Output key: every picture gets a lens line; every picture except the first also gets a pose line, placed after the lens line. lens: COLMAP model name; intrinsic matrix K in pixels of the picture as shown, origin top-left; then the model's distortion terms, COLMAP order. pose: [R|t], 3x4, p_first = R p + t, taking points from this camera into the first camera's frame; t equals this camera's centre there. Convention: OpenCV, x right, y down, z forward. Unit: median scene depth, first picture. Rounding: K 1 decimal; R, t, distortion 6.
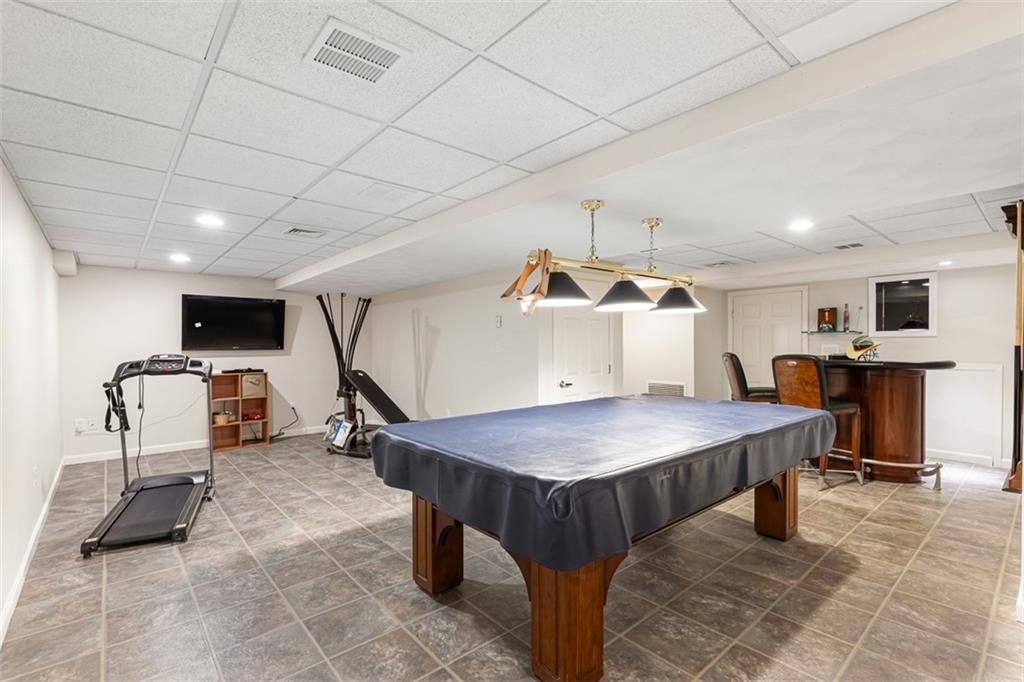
lens RADIAL K [[465.0, 0, 505.1], [0, 465.0, 344.9], [0, 0, 1]] dist [-0.002225, 0.000169]
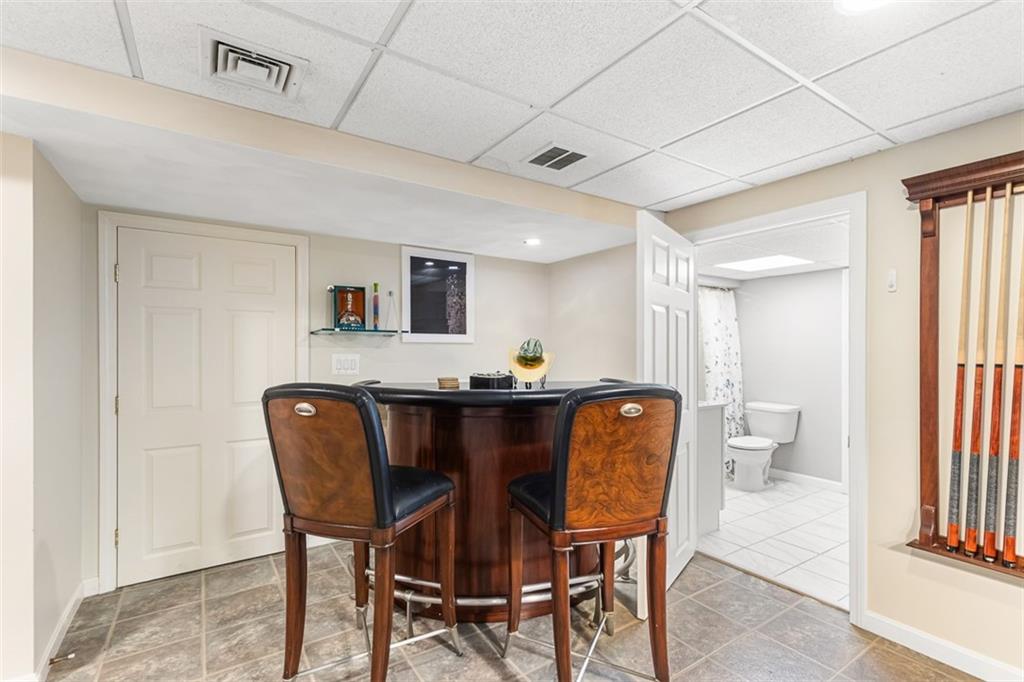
lens RADIAL K [[465.0, 0, 514.1], [0, 465.0, 347.3], [0, 0, 1]] dist [-0.002225, 0.000169]
pose [[0.119216, 0.017543, 0.992713, 0.190187], [-0.001923, 0.999846, -0.017438, 0.000088], [-0.992866, 0.000169, 0.119232, 0.766715]]
